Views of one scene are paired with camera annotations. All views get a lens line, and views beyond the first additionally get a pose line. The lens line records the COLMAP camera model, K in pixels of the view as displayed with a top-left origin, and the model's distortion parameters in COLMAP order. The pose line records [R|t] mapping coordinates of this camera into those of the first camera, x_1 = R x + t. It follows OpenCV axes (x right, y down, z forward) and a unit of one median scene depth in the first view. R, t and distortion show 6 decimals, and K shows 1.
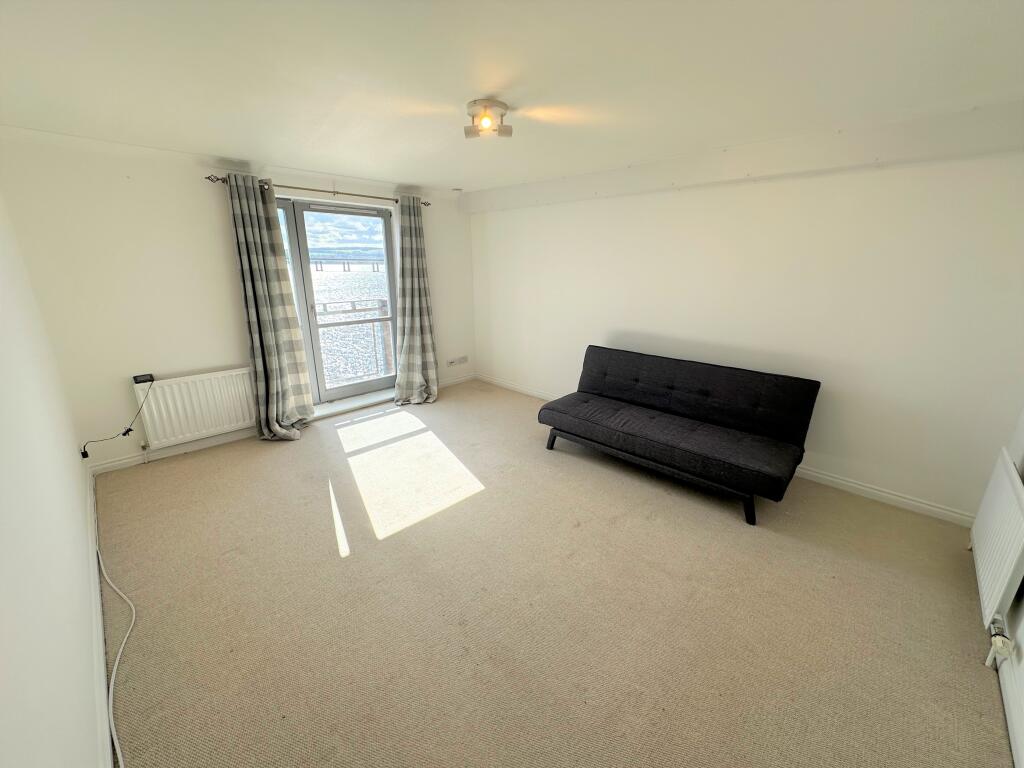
lens RADIAL K [[410.6, 0, 512.7], [0, 410.6, 381.6], [0, 0, 1]] dist [0.002671, 0.000187]
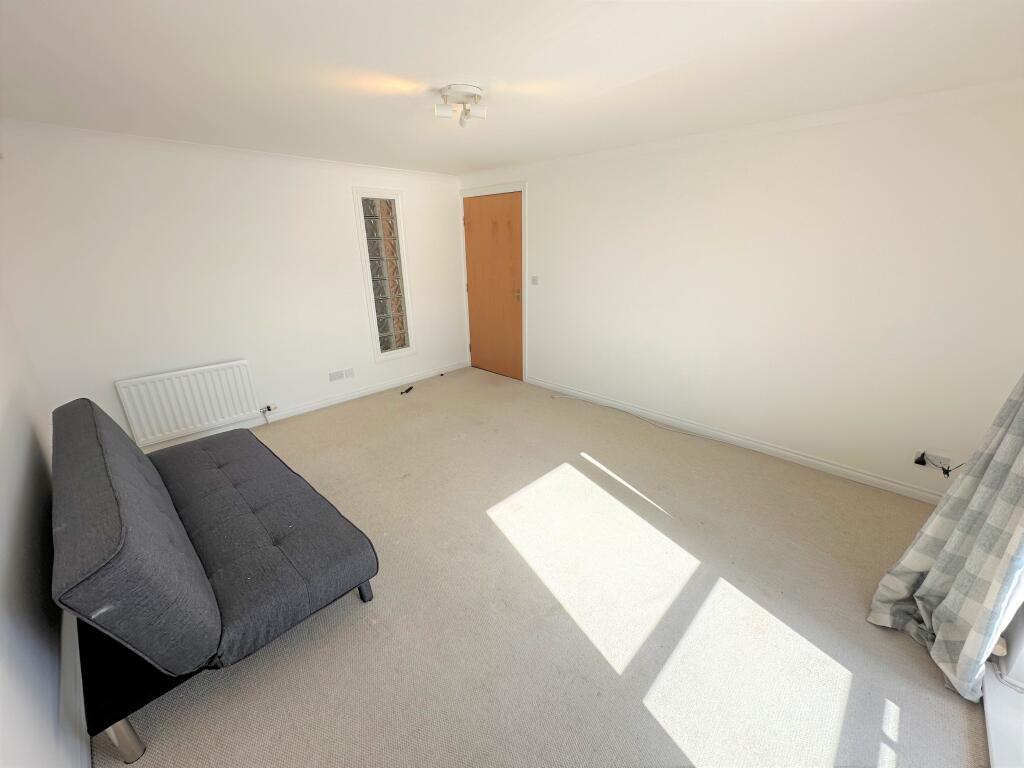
lens RADIAL K [[410.6, 0, 509.7], [0, 410.6, 389.6], [0, 0, 1]] dist [0.002671, 0.000187]
pose [[-0.999938, 0.010923, 0.001961, -0.122780], [0.009942, 0.803127, 0.595725, -0.483229], [0.004932, 0.595707, -0.803186, 1.568446]]
